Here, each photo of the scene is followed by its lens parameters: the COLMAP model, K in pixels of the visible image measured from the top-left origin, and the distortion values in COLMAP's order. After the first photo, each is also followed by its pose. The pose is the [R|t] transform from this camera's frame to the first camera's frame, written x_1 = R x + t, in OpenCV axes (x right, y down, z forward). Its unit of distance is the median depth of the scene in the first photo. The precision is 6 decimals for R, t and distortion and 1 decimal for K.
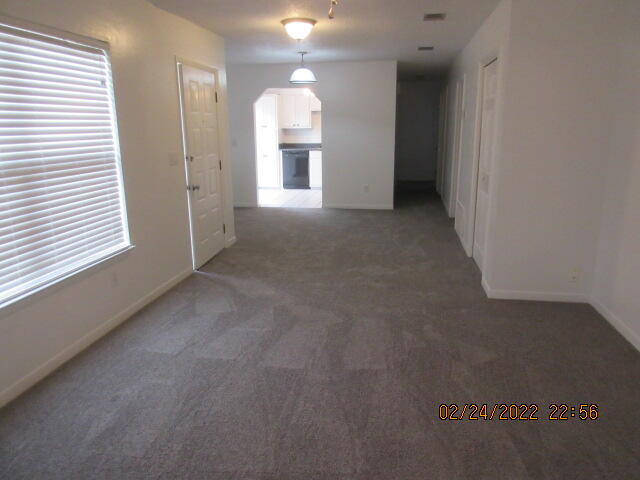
lens RADIAL K [[475.3, 0, 318.8], [0, 475.3, 240.2], [0, 0, 1]] dist [-0.010876, 0.009095]
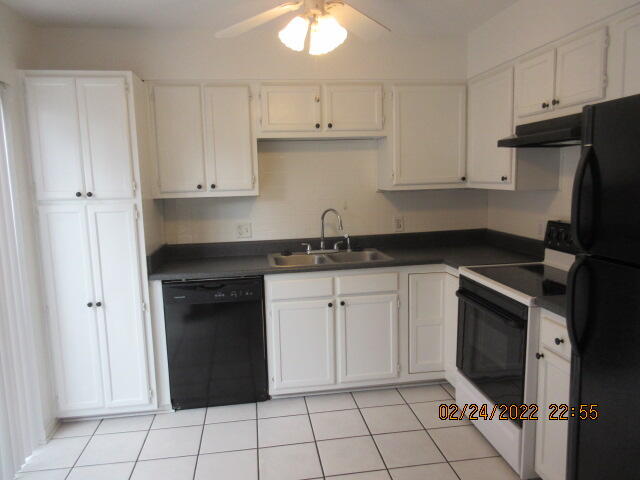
lens RADIAL K [[475.3, 0, 322.1], [0, 475.3, 241.1], [0, 0, 1]] dist [-0.010876, 0.009095]
pose [[0.963839, -0.064222, 0.258629, -0.056672], [0.098583, 0.987603, -0.122153, -0.166659], [-0.247578, 0.143233, 0.958222, 0.707694]]
